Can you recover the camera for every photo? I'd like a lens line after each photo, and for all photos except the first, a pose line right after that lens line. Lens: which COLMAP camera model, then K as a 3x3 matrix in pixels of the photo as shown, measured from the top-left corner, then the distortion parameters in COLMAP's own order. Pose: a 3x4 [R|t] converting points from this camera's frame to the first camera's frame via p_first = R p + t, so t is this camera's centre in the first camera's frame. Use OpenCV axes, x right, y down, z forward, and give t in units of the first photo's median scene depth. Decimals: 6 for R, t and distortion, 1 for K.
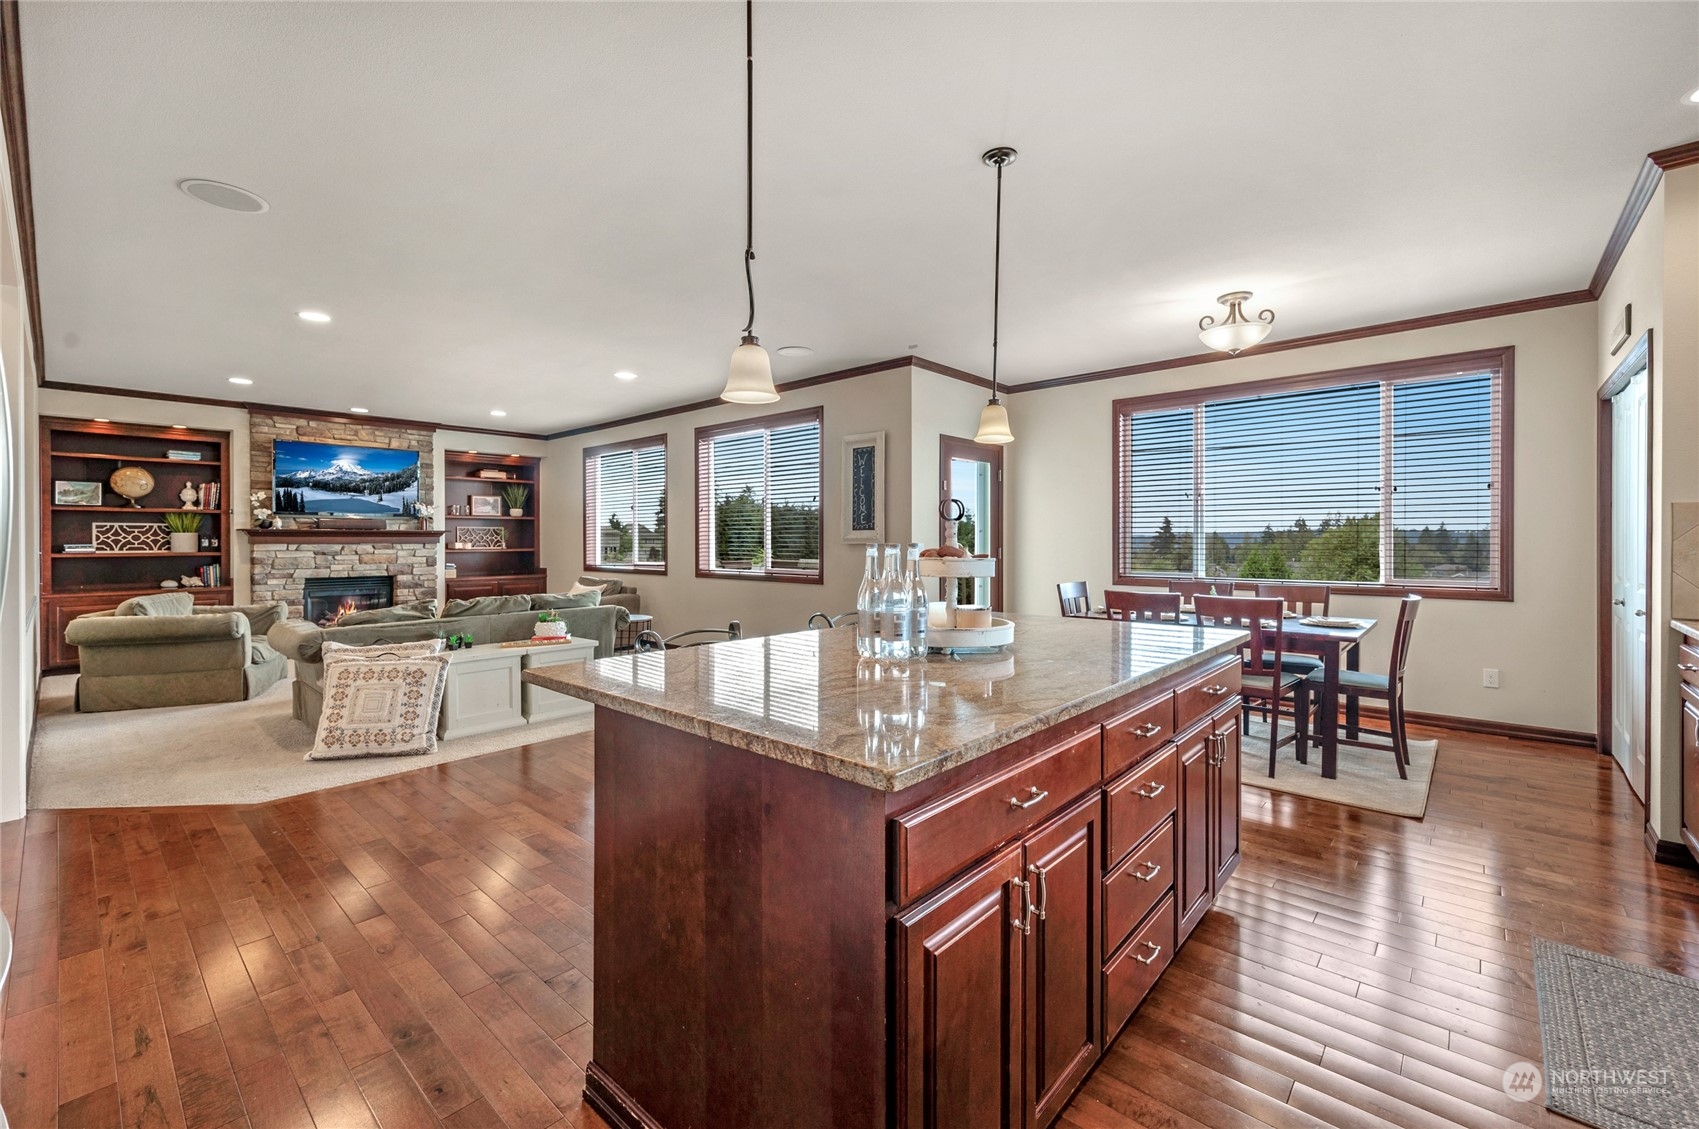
lens RADIAL K [[695.3, 0, 852.9], [0, 695.3, 542.8], [0, 0, 1]] dist [0.004626, -0.000604]
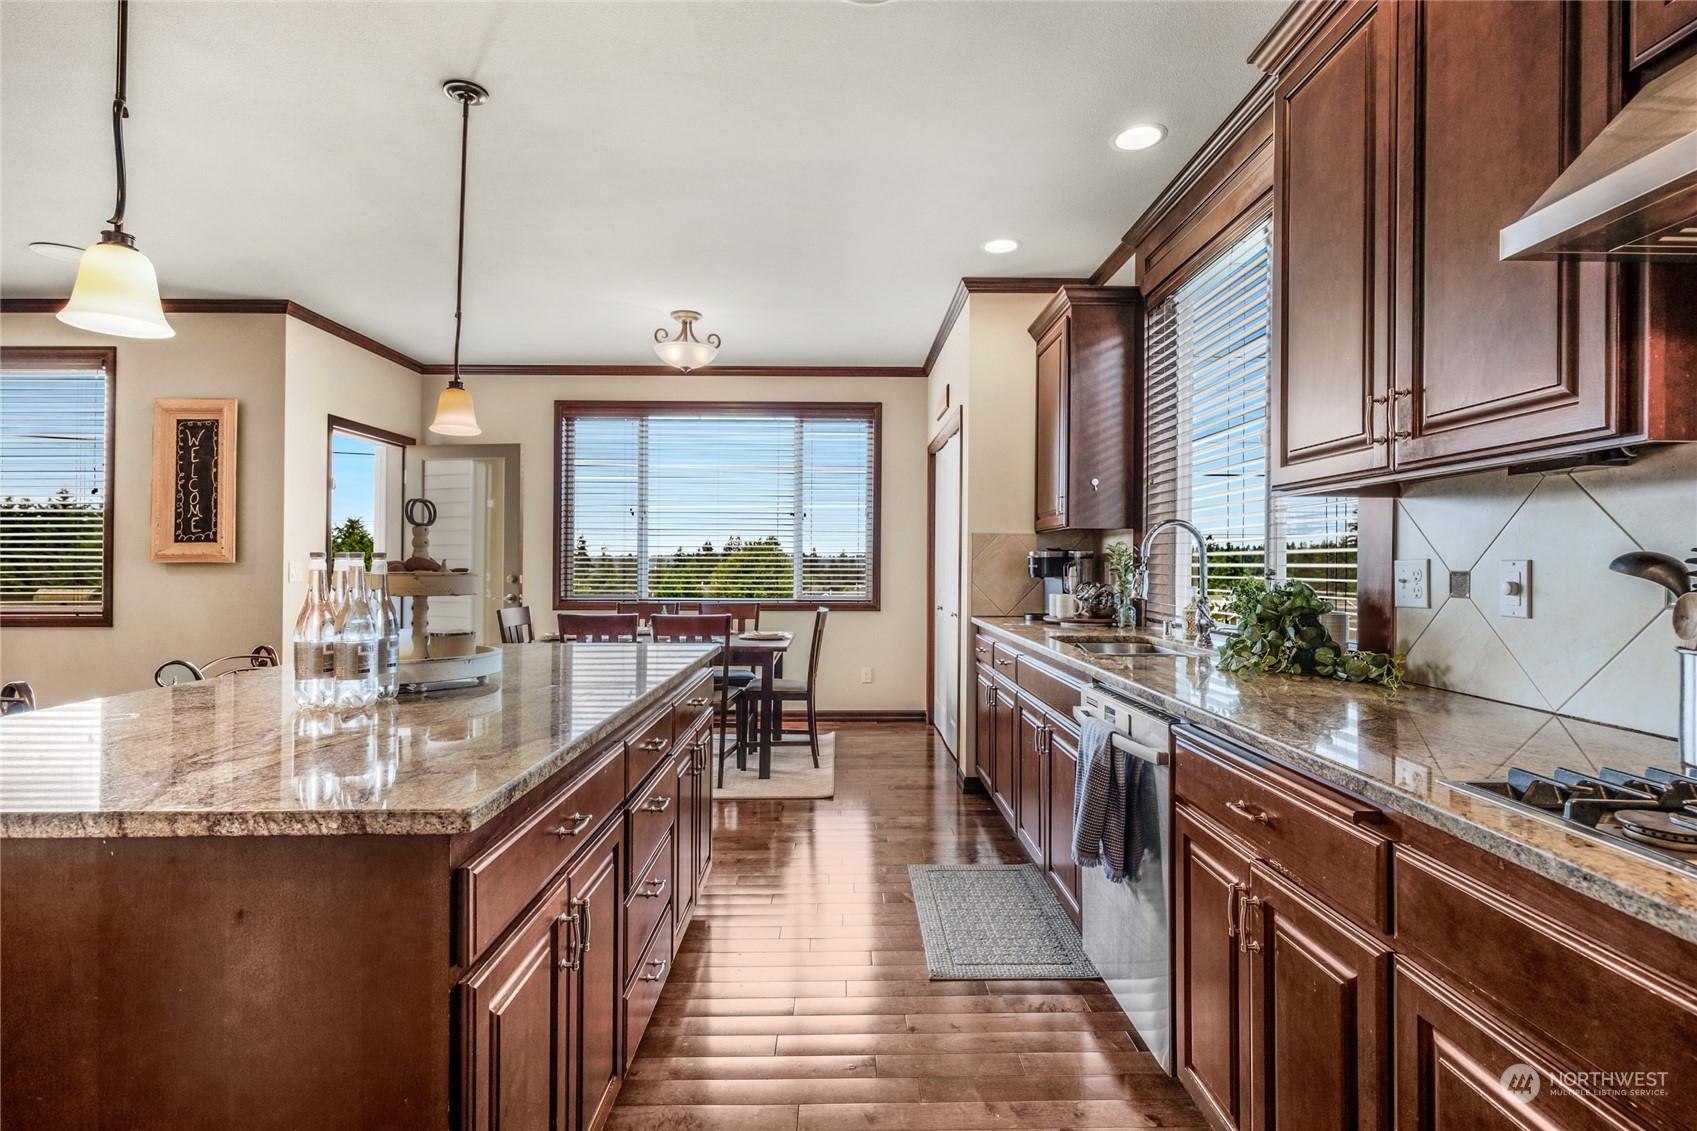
lens RADIAL K [[828.3, 0, 845.0], [0, 828.3, 571.0], [0, 0, 1]] dist [-0.013327, 0.004687]
pose [[0.728098, -0.002382, 0.685469, -0.103836], [0.000816, 0.999996, 0.002607, 0.011747], [-0.685473, -0.001339, 0.728097, -0.019452]]
